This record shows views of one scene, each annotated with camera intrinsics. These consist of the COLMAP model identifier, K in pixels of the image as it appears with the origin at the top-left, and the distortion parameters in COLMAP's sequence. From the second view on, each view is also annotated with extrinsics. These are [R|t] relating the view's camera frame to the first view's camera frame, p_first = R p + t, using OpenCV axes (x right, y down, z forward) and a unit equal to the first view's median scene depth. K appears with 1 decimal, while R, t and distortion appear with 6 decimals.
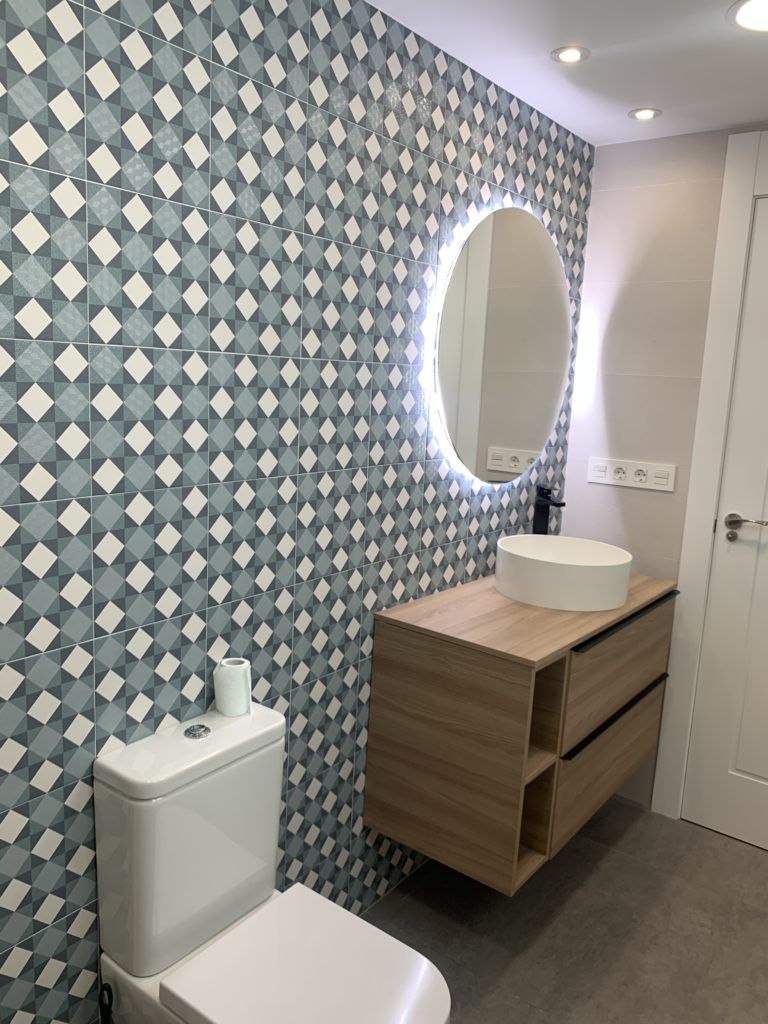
lens RADIAL K [[776.0, 0, 367.8], [0, 776.0, 529.4], [0, 0, 1]] dist [0.055419, -0.068542]
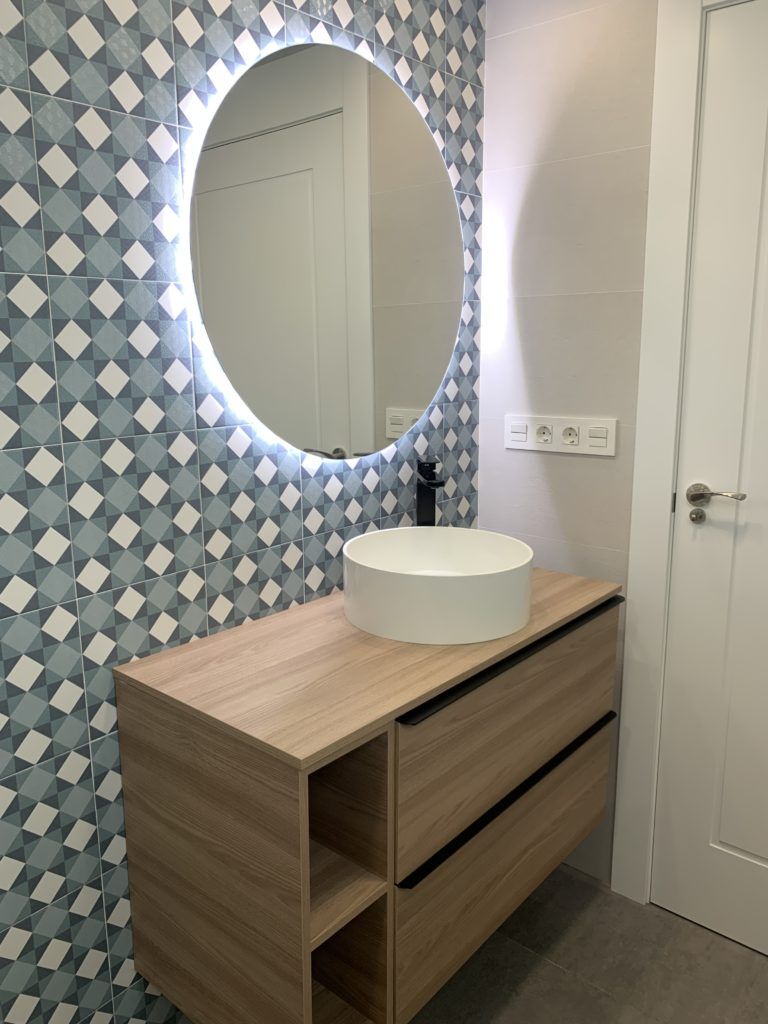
lens RADIAL K [[770.6, 0, 384.0], [0, 770.6, 512.0], [0, 0, 1]] dist [0.075390, -0.073354]
pose [[0.997661, -0.042265, -0.053715, 0.220264], [0.043346, 0.998877, 0.019114, -0.020815], [0.052847, -0.021398, 0.998373, 0.283205]]
